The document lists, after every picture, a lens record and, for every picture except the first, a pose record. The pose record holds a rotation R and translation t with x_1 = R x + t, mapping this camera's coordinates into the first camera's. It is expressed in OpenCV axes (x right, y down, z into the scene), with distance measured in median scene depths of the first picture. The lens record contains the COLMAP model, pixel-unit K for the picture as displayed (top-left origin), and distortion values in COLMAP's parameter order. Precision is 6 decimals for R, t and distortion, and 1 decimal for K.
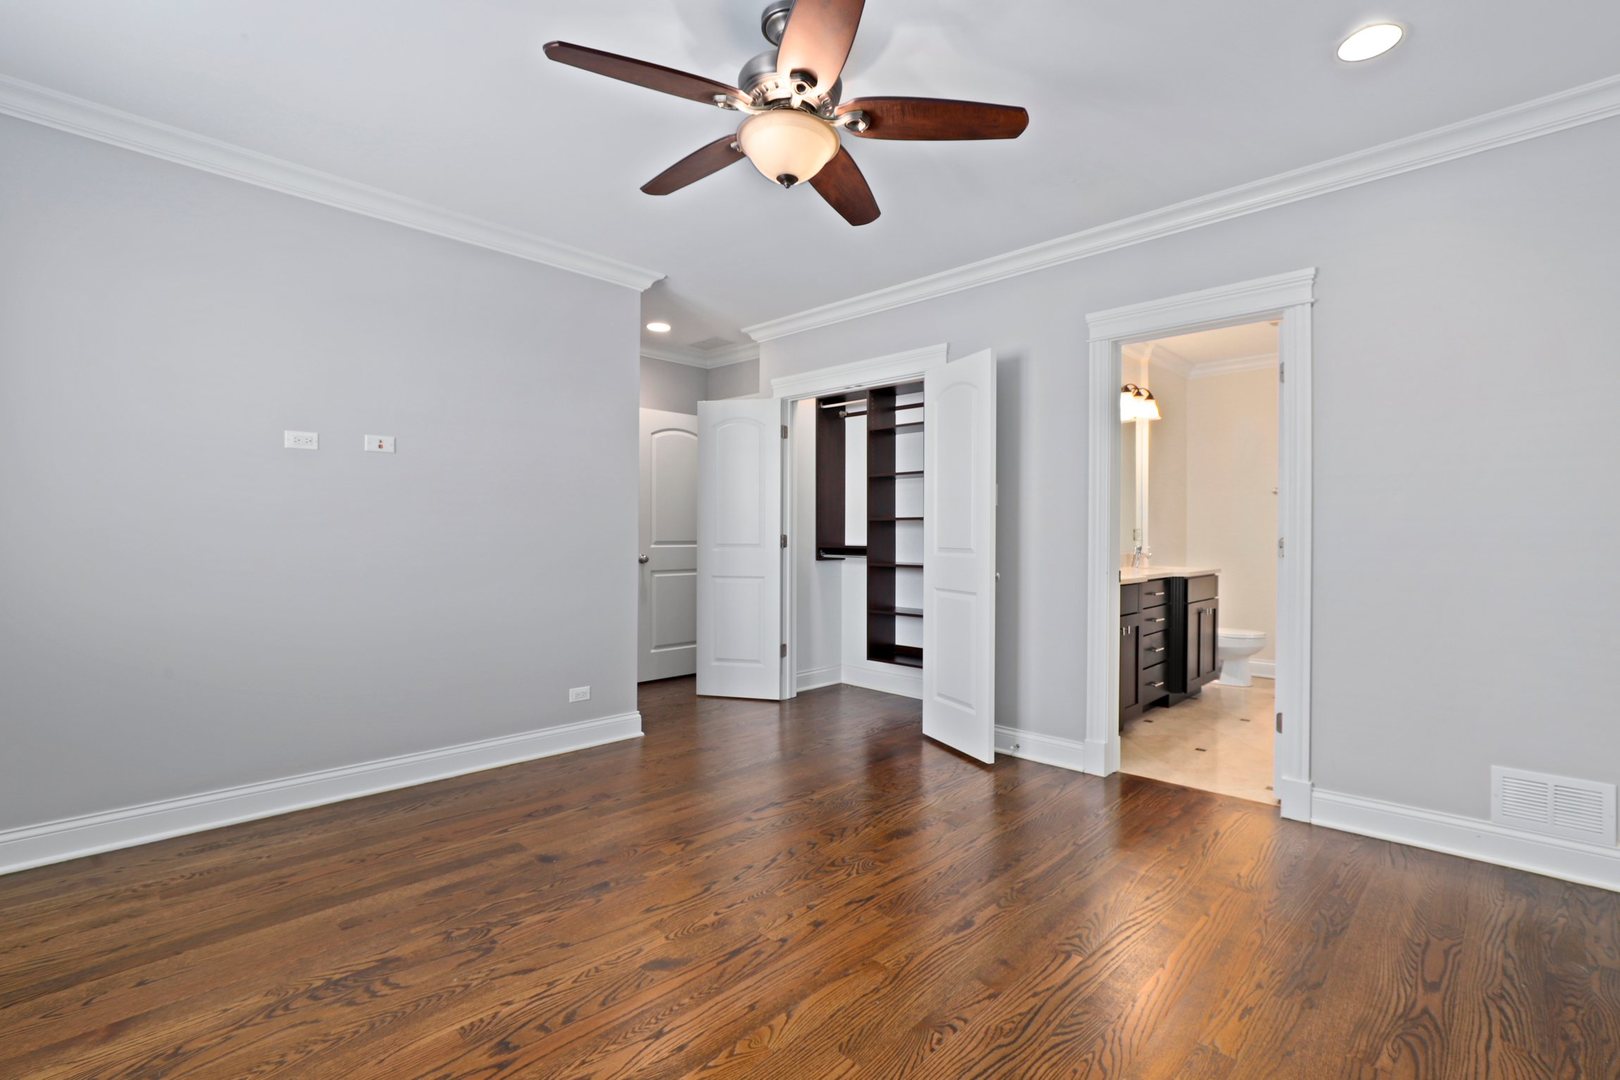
lens RADIAL K [[745.3, 0, 825.1], [0, 745.3, 535.2], [0, 0, 1]] dist [-0.024576, 0.005682]
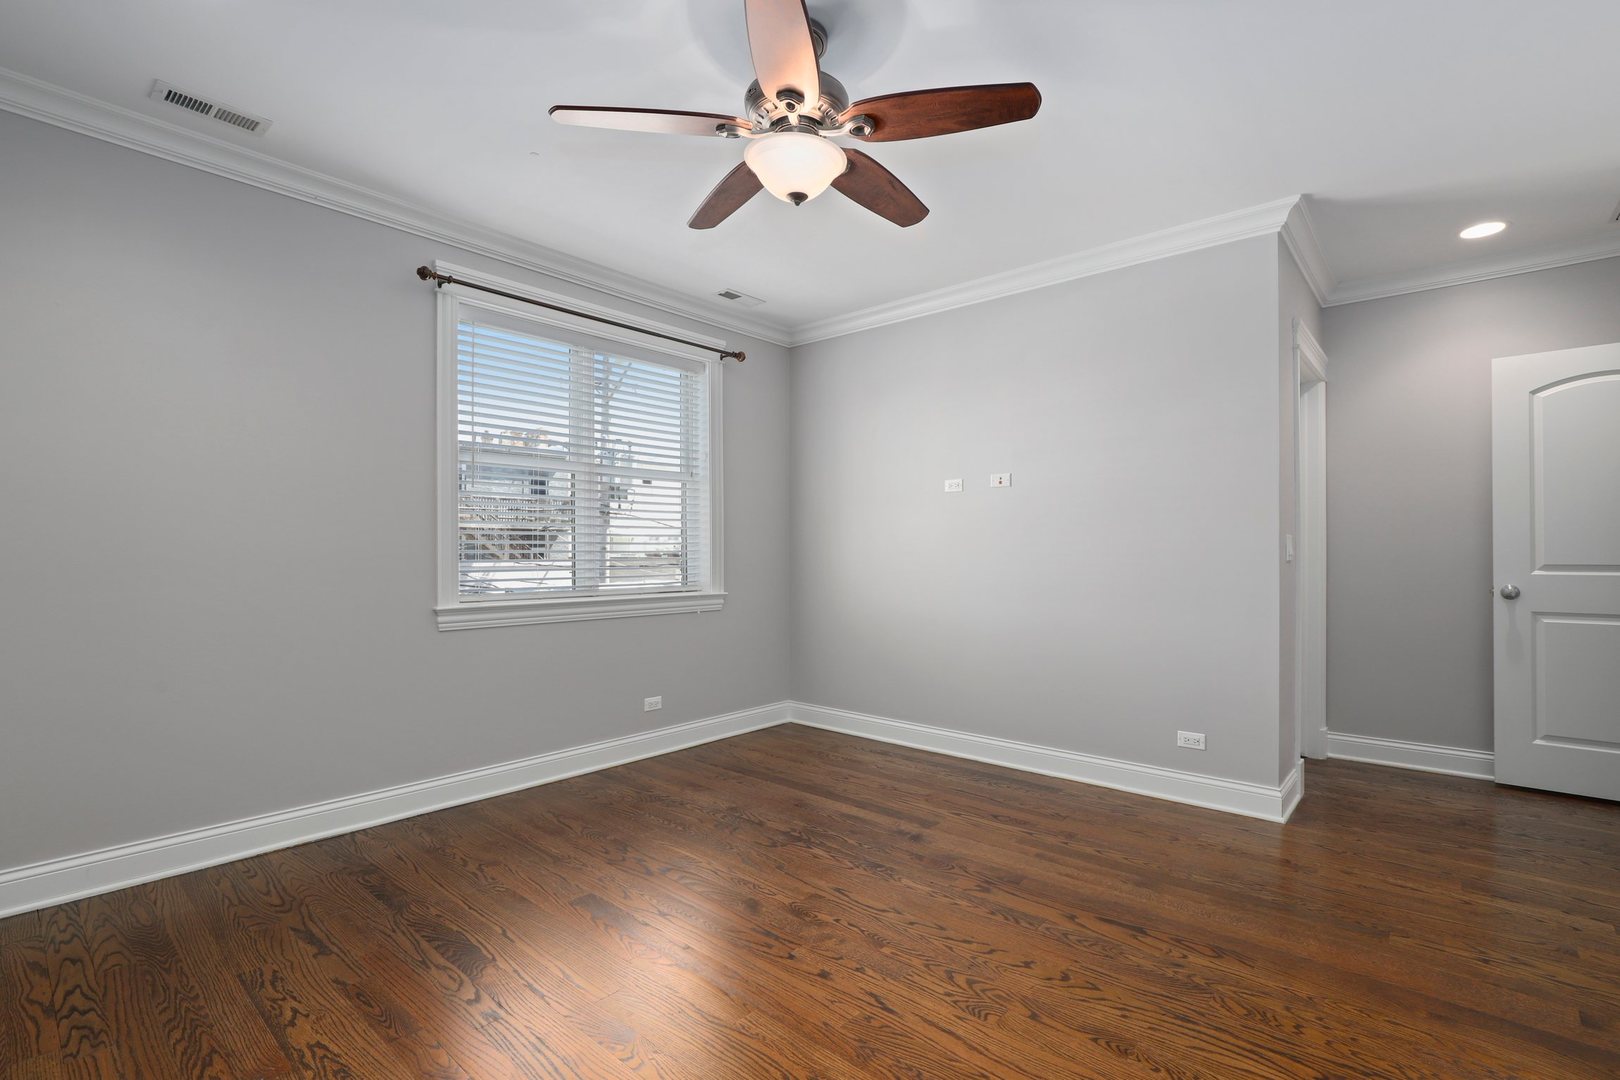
lens RADIAL K [[745.3, 0, 810.6], [0, 745.3, 549.4], [0, 0, 1]] dist [-0.024576, 0.005682]
pose [[0.038101, -0.007222, -0.999248, 0.781590], [-0.002096, 0.999971, -0.007307, 0.001289], [0.999272, 0.002373, 0.038085, 0.810952]]
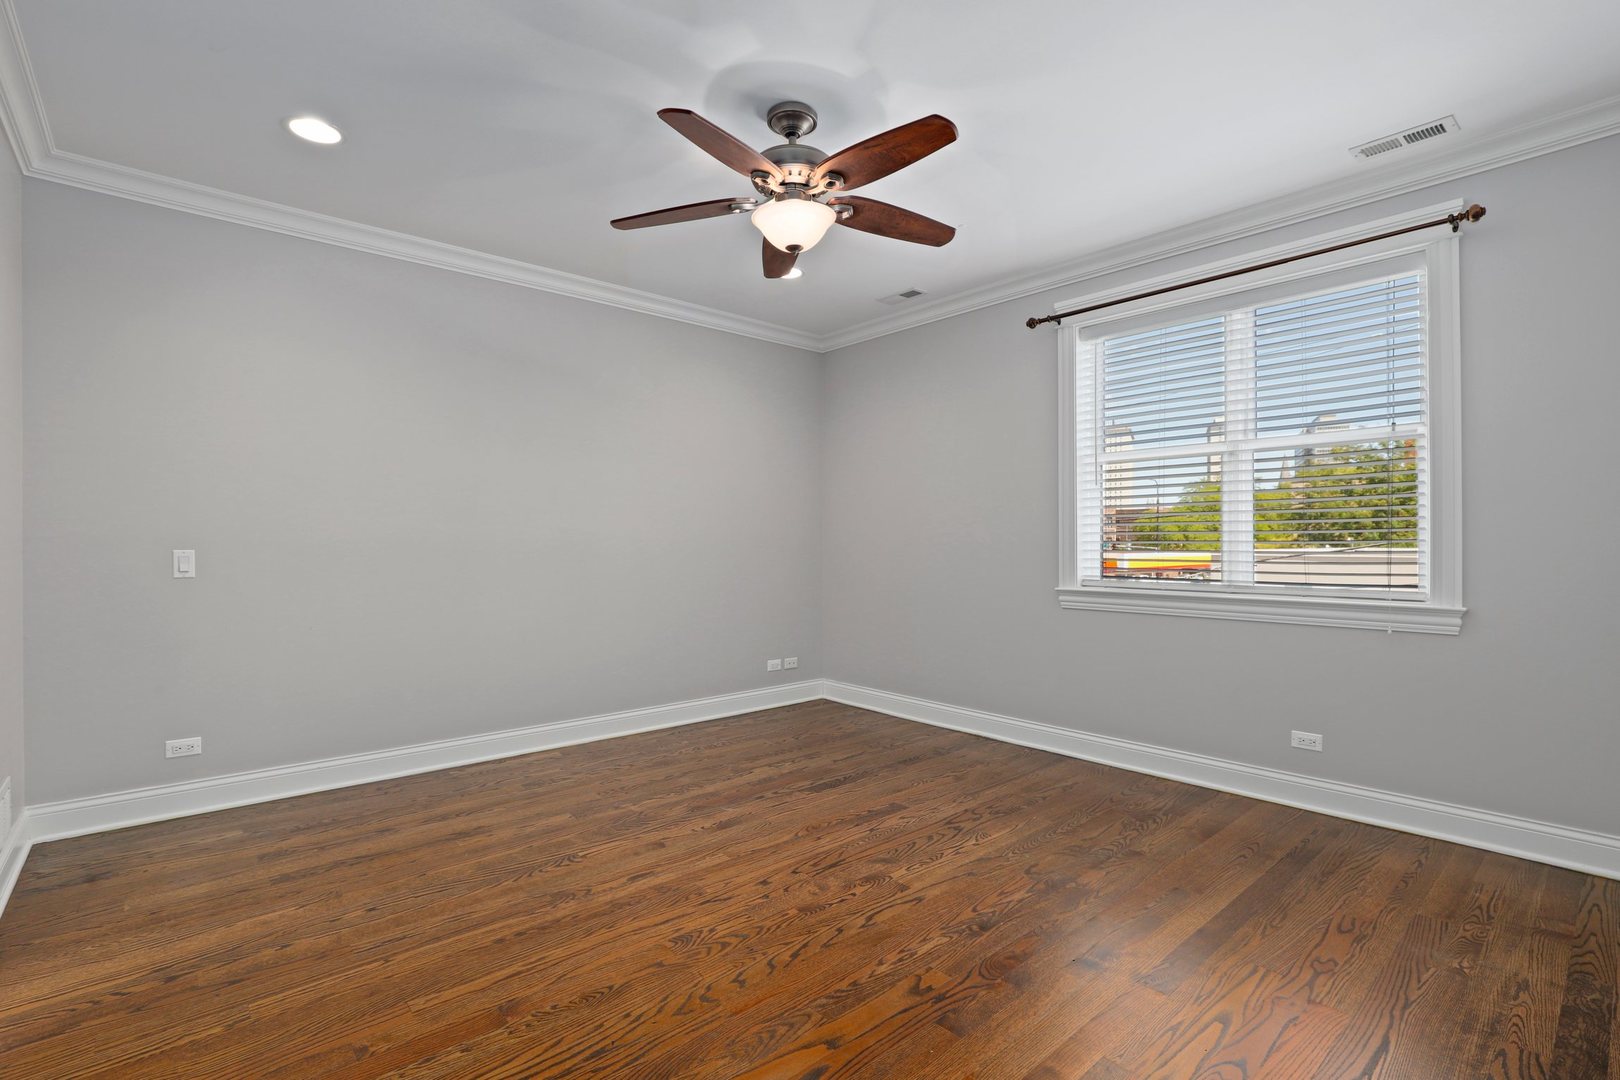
lens RADIAL K [[745.3, 0, 823.9], [0, 745.3, 538.4], [0, 0, 1]] dist [-0.024576, 0.005682]
pose [[-0.997081, -0.002759, 0.076300, -0.161932], [-0.003048, 0.999989, -0.003675, -0.002802], [-0.076289, -0.003897, -0.997078, 1.829145]]
